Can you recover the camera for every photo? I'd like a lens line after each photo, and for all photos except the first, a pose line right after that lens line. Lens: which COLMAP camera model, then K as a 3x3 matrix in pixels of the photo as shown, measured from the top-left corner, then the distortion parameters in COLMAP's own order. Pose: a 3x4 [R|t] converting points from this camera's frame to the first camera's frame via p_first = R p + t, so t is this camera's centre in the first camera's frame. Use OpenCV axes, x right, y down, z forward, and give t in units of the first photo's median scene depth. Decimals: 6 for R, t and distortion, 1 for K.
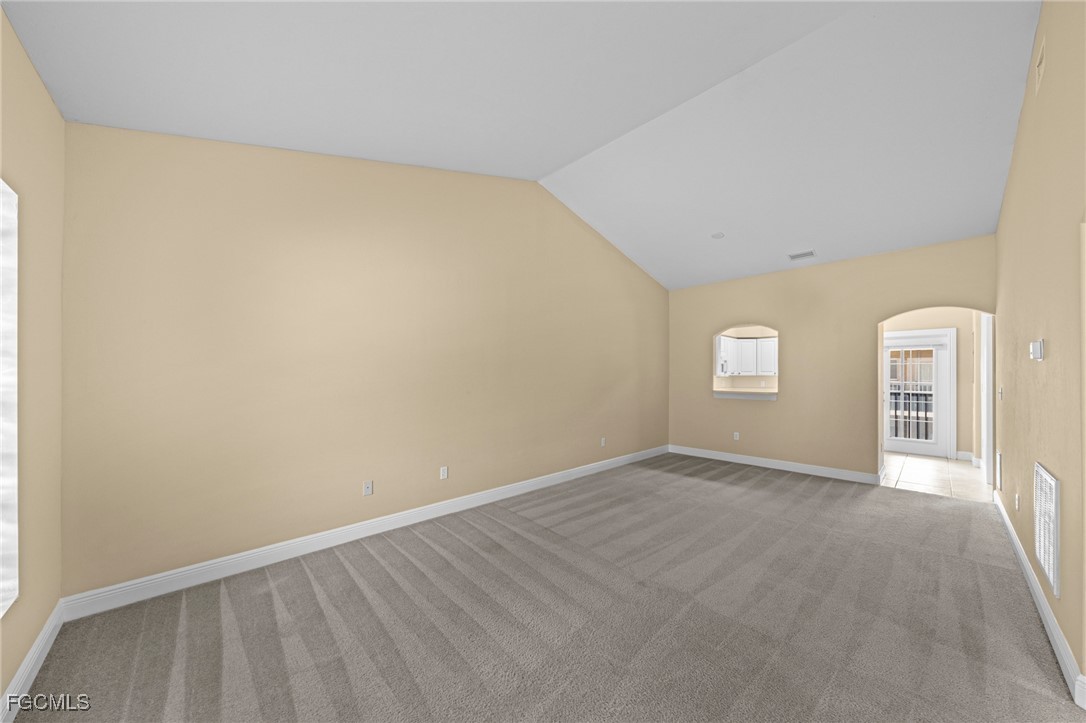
lens RADIAL K [[383.8, 0, 540.6], [0, 383.8, 370.1], [0, 0, 1]] dist [0.012850, -0.001730]
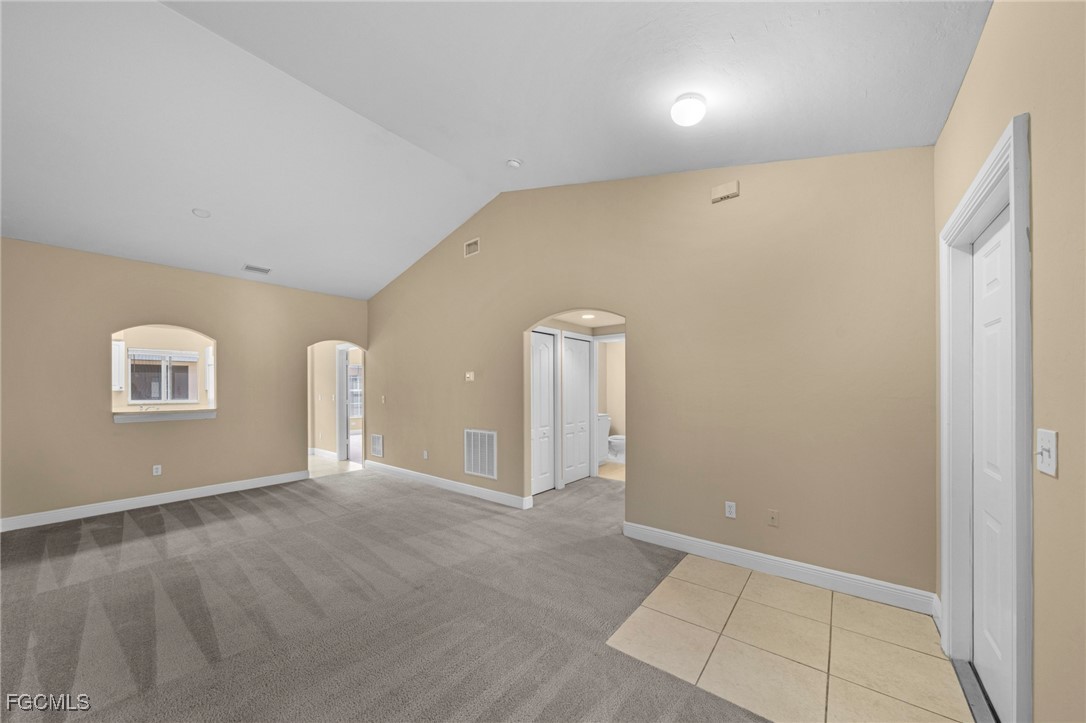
lens RADIAL K [[383.8, 0, 539.7], [0, 383.8, 384.2], [0, 0, 1]] dist [0.012850, -0.001730]
pose [[-0.150732, 0.013700, 0.988480, -0.465284], [-0.005105, 0.999880, -0.014637, 0.012337], [-0.988562, -0.007253, -0.150644, 0.476880]]
